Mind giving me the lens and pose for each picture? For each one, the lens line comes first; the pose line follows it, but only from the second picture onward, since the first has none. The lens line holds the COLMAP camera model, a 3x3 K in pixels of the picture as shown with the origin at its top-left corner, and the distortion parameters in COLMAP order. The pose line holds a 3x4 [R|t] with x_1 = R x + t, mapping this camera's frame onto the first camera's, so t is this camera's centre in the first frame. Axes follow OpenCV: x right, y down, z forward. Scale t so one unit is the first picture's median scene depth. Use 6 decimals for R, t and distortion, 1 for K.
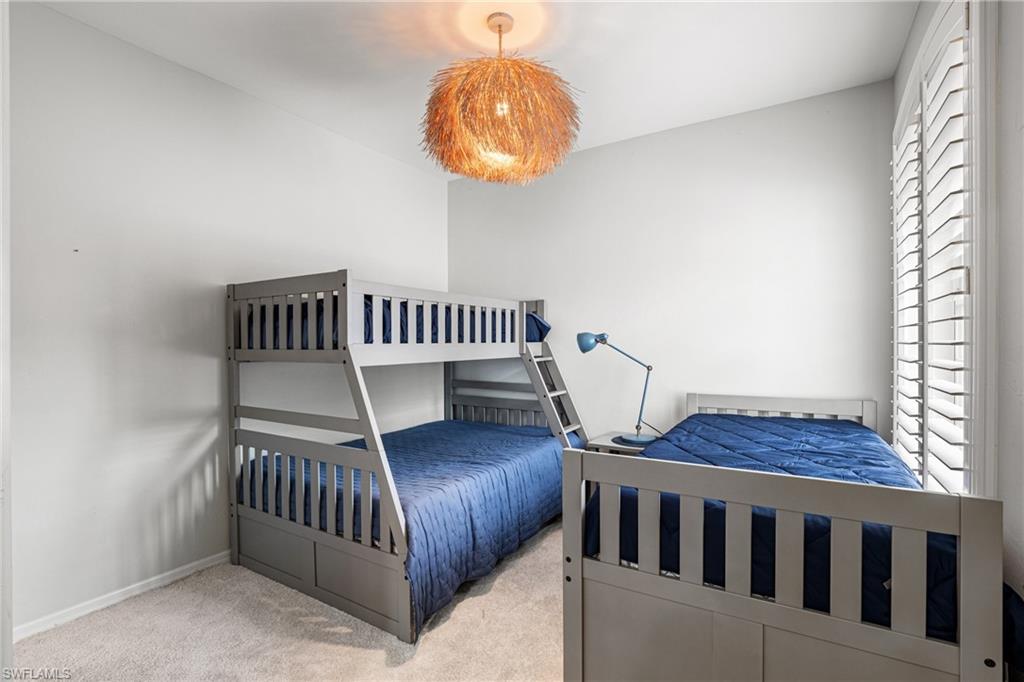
lens RADIAL K [[473.5, 0, 521.1], [0, 473.5, 345.0], [0, 0, 1]] dist [-0.008536, -0.000173]
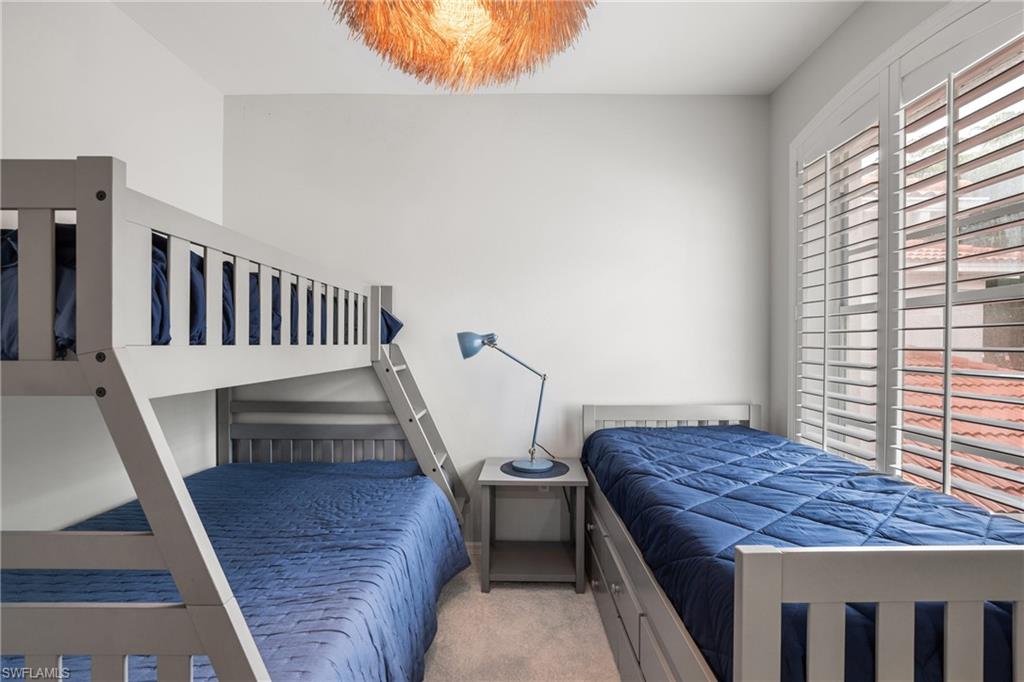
lens RADIAL K [[473.4, 0, 516.5], [0, 473.4, 347.8], [0, 0, 1]] dist [-0.013005, 0.001827]
pose [[0.859294, 0.002420, 0.511477, -0.189590], [-0.003065, 0.999995, 0.000417, -0.001538], [-0.511473, -0.001926, 0.859297, 0.332206]]
